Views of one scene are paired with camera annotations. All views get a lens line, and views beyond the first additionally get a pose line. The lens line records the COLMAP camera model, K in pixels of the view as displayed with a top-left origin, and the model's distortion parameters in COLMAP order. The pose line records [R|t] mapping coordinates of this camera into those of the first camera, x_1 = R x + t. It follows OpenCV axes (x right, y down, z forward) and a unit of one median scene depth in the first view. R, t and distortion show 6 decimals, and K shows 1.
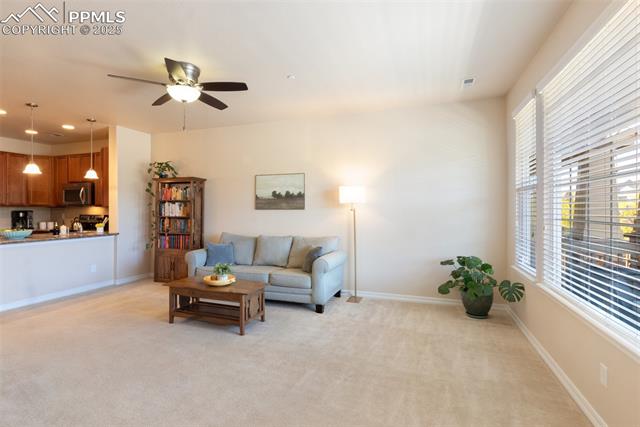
lens RADIAL K [[308.9, 0, 316.0], [0, 308.9, 213.1], [0, 0, 1]] dist [-0.000079, 0.000132]
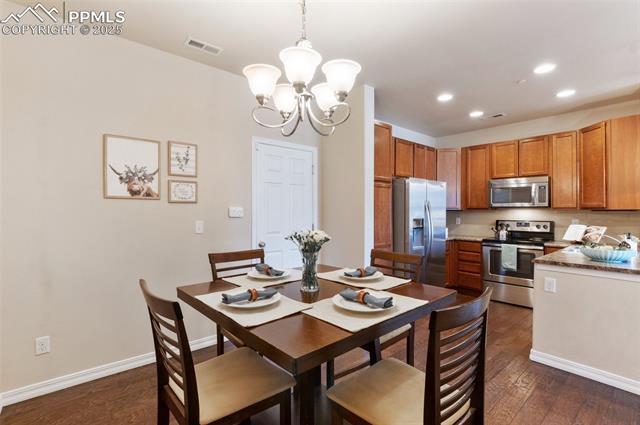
lens RADIAL K [[301.5, 0, 314.2], [0, 301.5, 211.4], [0, 0, 1]] dist [-0.002897, -0.000364]
pose [[0.869453, 0.003139, -0.494005, -0.944221], [-0.009149, 0.999911, -0.009748, -0.006080], [0.493931, 0.012995, 0.869404, 0.143935]]
